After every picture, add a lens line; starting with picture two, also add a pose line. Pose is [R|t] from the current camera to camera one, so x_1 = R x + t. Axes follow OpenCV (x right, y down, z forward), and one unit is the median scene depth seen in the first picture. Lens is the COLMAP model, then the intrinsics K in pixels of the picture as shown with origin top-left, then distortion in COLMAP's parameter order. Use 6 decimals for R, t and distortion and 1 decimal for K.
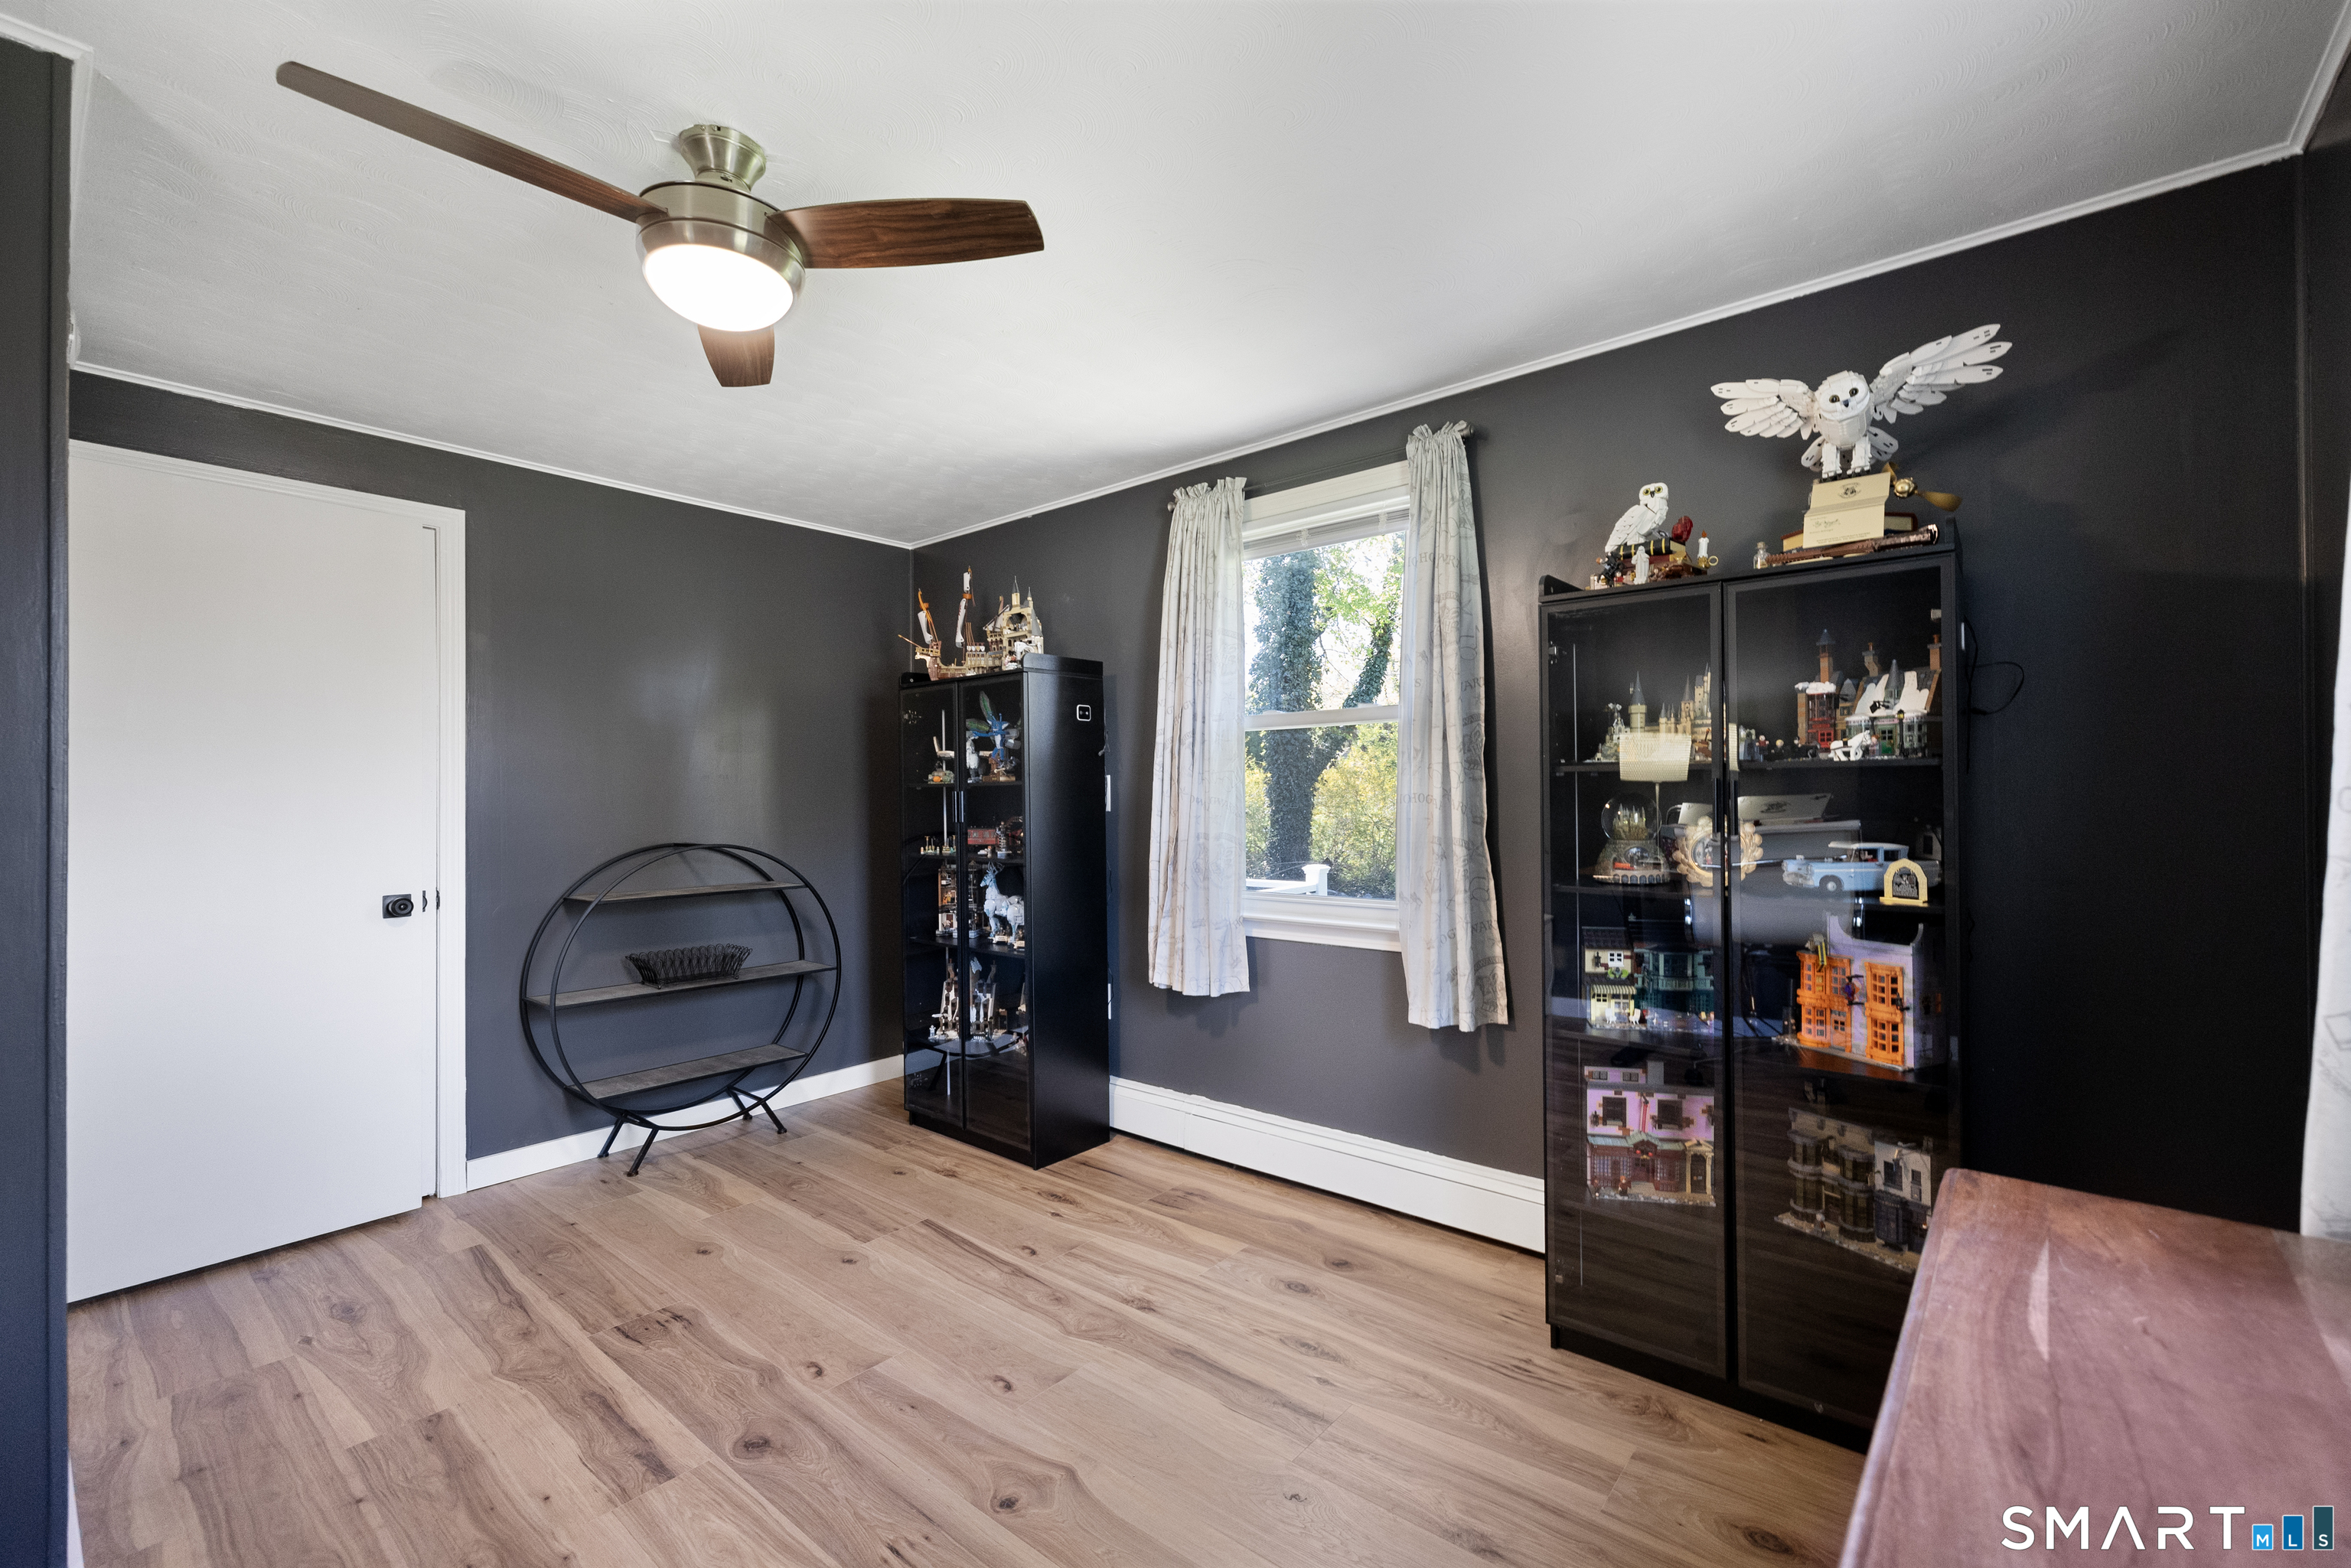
lens RADIAL K [[1007.3, 0, 1179.3], [0, 1007.3, 789.7], [0, 0, 1]] dist [-0.002689, 0.000463]
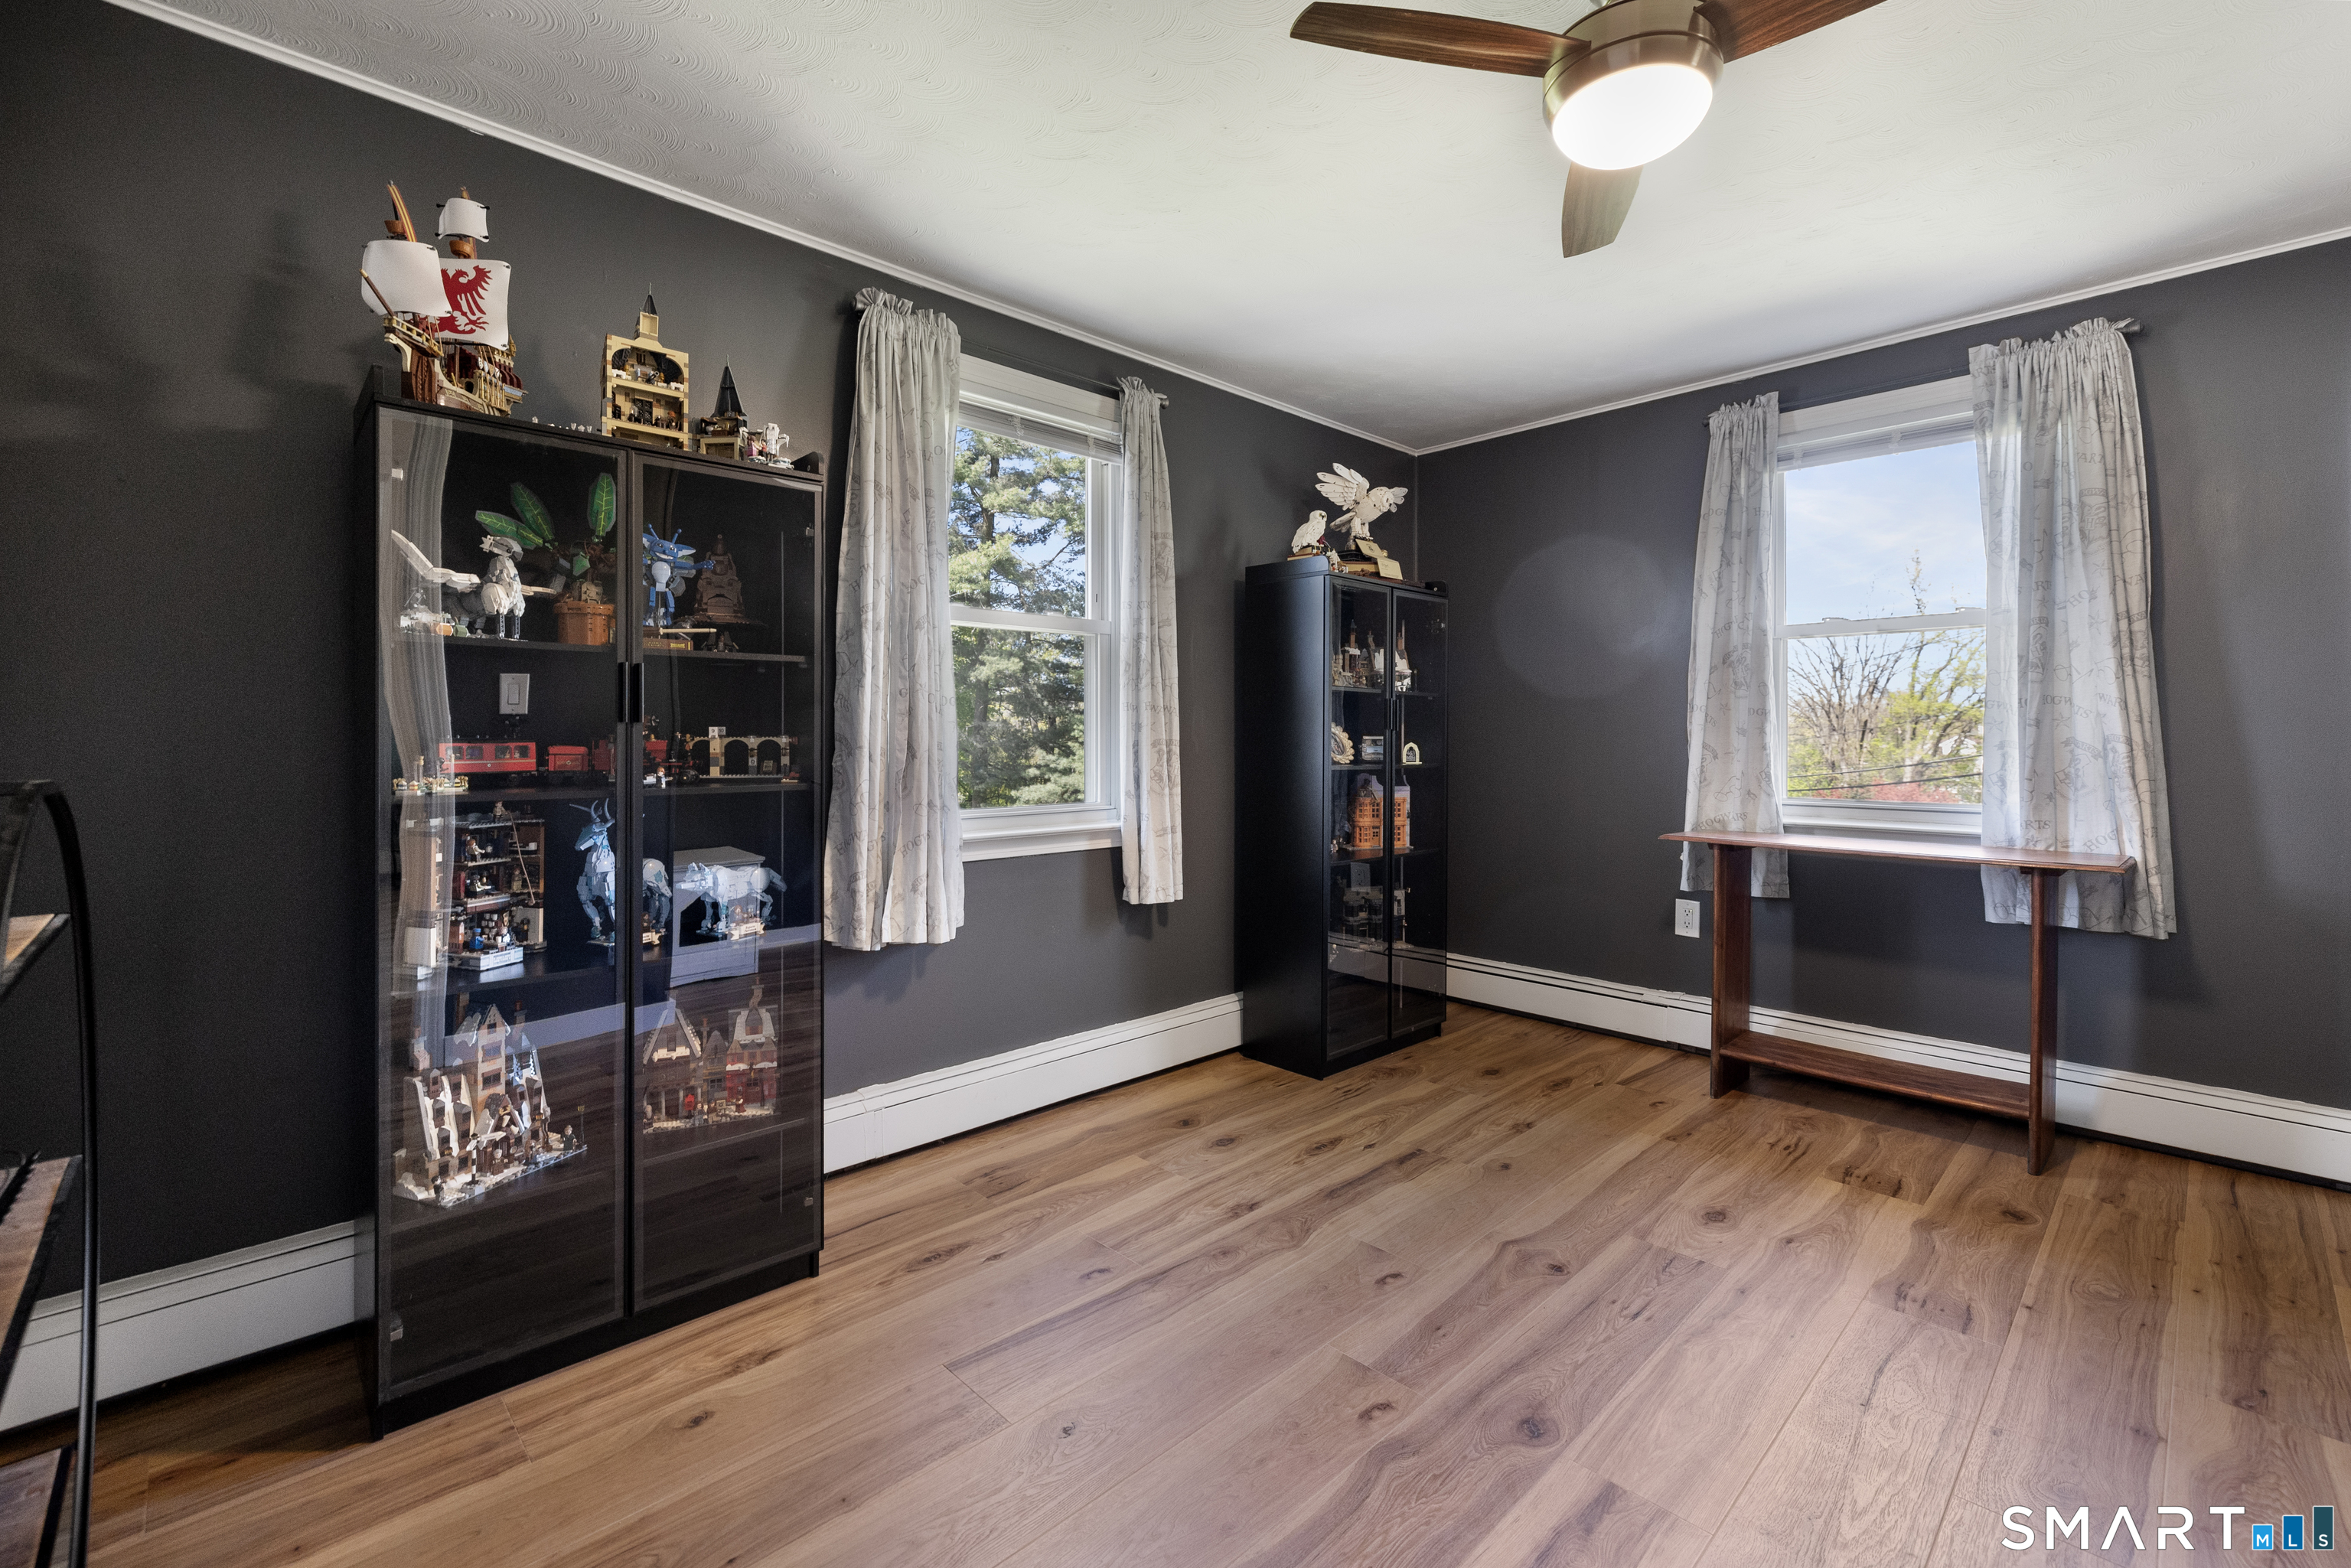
lens RADIAL K [[1007.3, 0, 1226.4], [0, 1007.3, 737.1], [0, 0, 1]] dist [-0.002689, 0.000463]
pose [[0.071137, 0.008619, 0.997429, -0.890405], [-0.009294, 0.999925, -0.007978, 0.050906], [-0.997423, -0.008702, 0.071212, 0.826946]]
